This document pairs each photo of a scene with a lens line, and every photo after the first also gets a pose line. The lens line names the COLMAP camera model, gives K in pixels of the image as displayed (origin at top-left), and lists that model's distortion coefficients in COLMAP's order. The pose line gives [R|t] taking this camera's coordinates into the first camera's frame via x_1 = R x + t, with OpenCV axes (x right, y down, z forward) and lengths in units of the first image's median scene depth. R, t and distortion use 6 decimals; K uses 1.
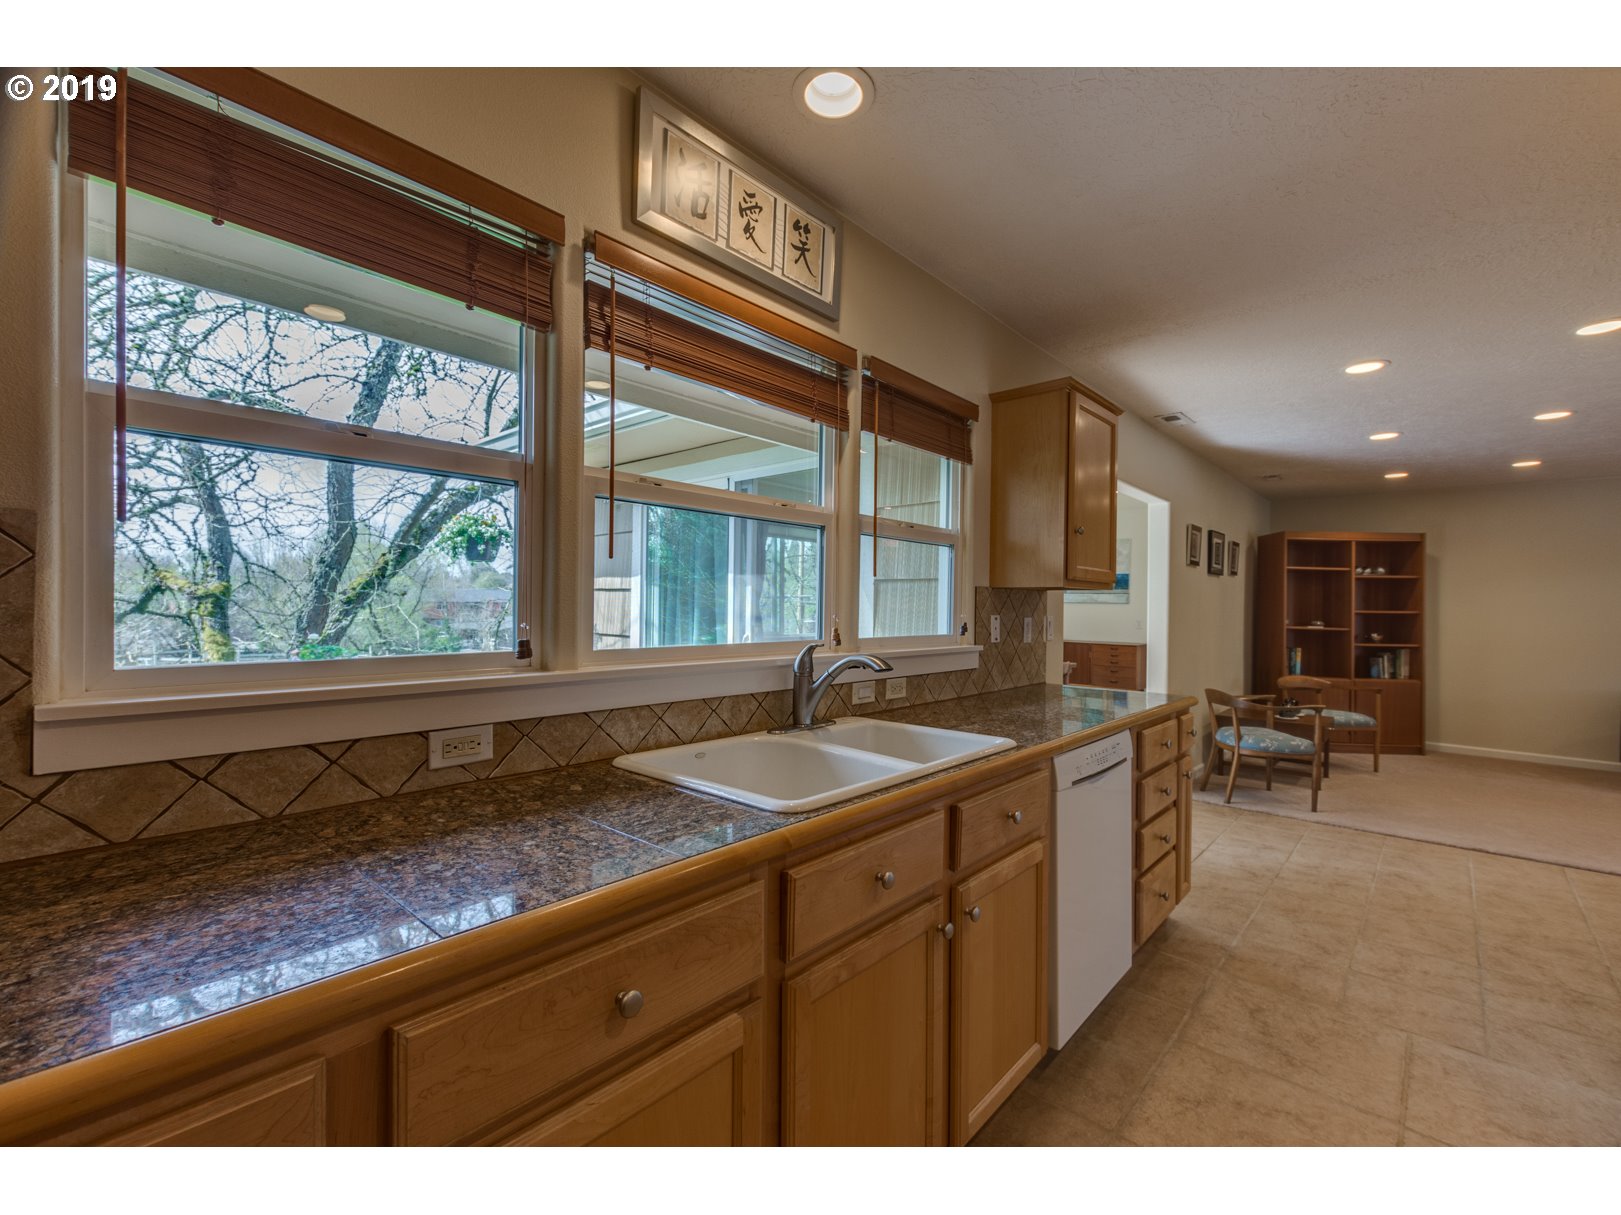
lens RADIAL K [[696.0, 0, 804.7], [0, 696.0, 607.0], [0, 0, 1]] dist [0.000452, -0.000162]
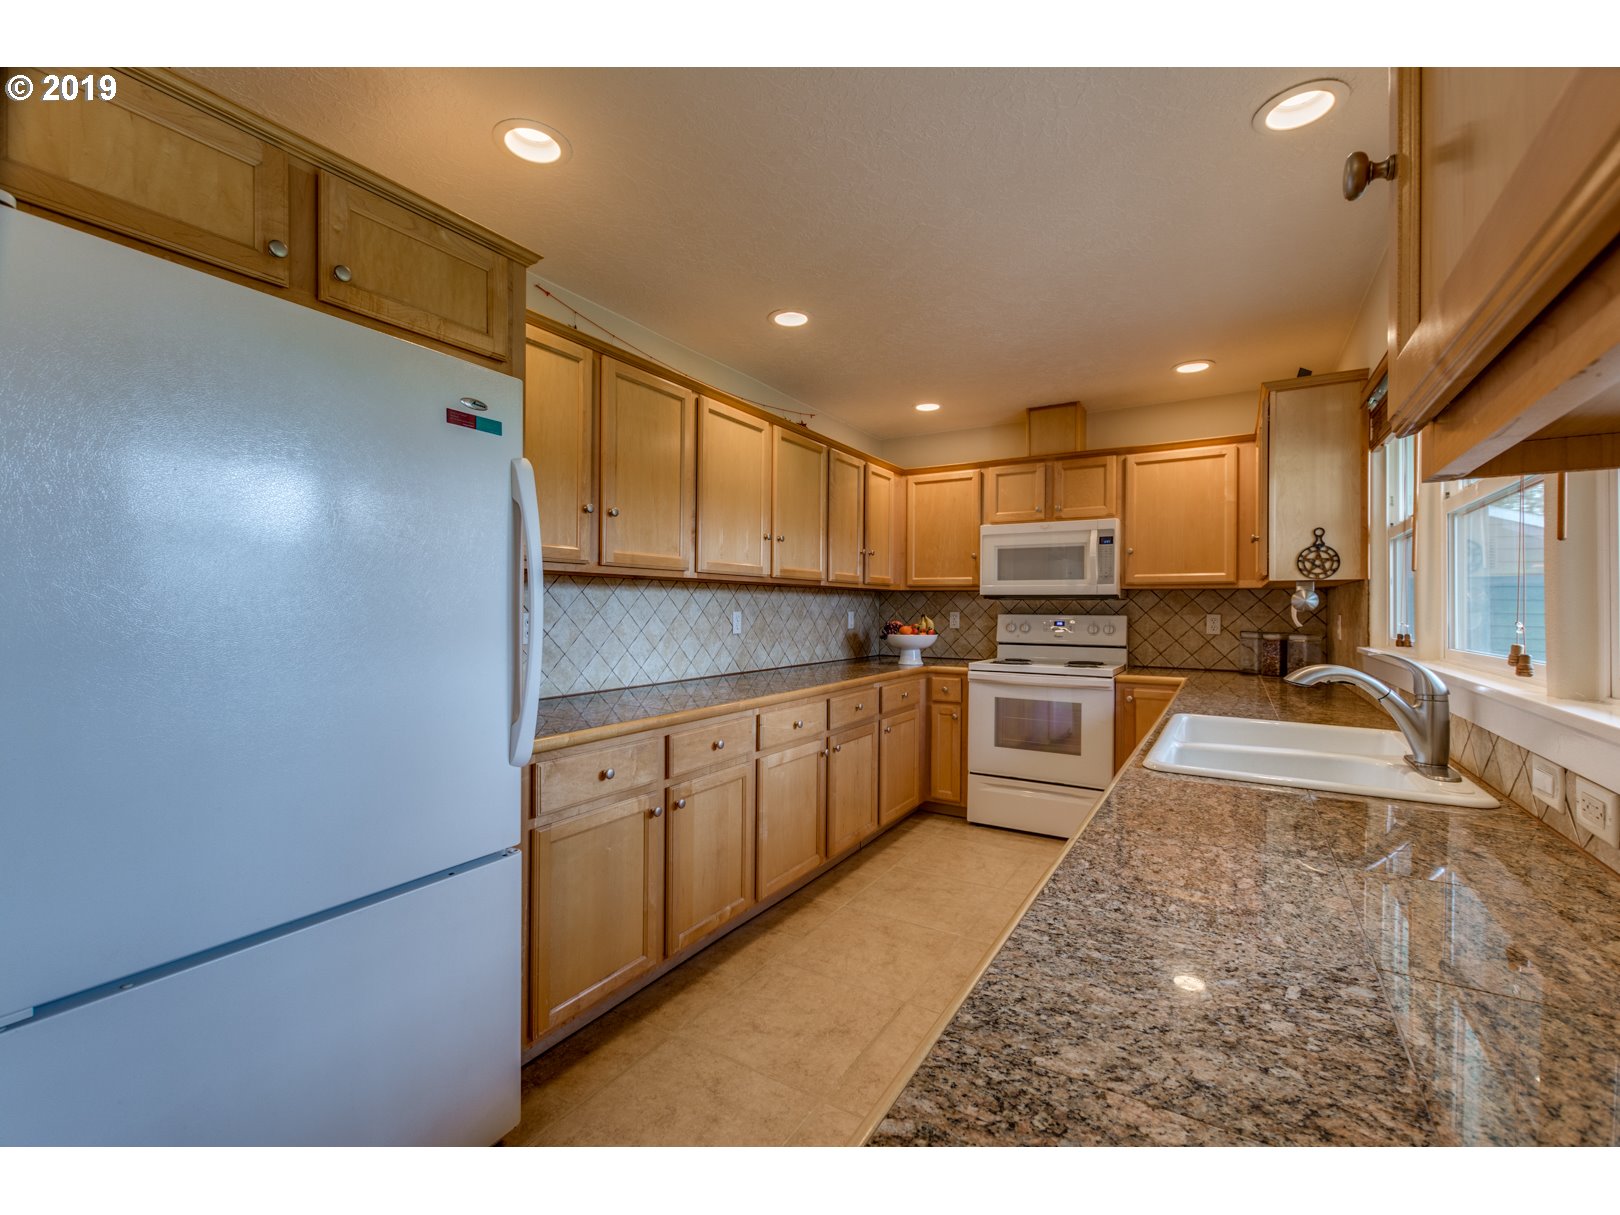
lens RADIAL K [[695.6, 0, 809.2], [0, 695.6, 604.6], [0, 0, 1]] dist [0.000452, -0.000162]
pose [[-0.982141, -0.019638, -0.187119, 0.970866], [-0.019199, 0.999807, -0.004155, 0.013291], [0.187164, -0.000489, -0.982328, 1.976181]]
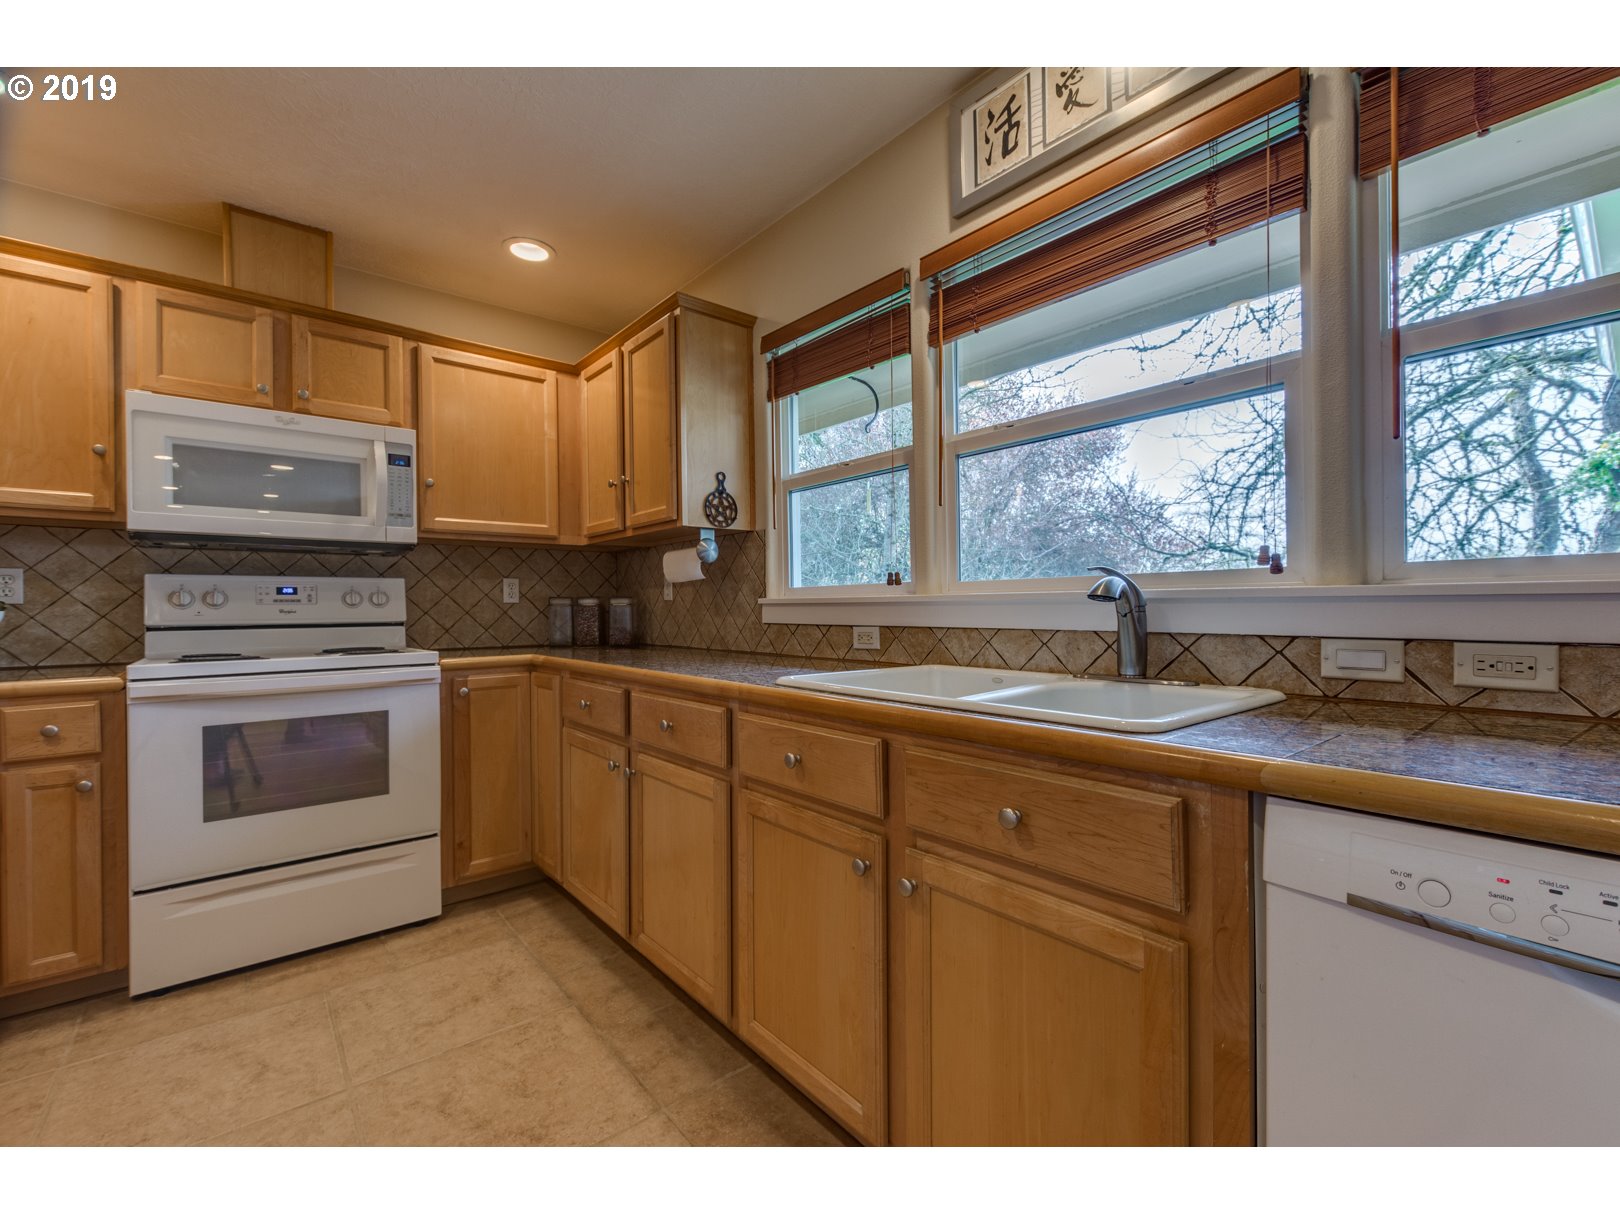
lens RADIAL K [[695.6, 0, 811.7], [0, 695.6, 608.9], [0, 0, 1]] dist [0.000452, -0.000162]
pose [[-0.138291, -0.009712, -0.990344, 0.956631], [0.002758, 0.999944, -0.010191, 0.124297], [0.990388, -0.004140, -0.138256, 0.918965]]
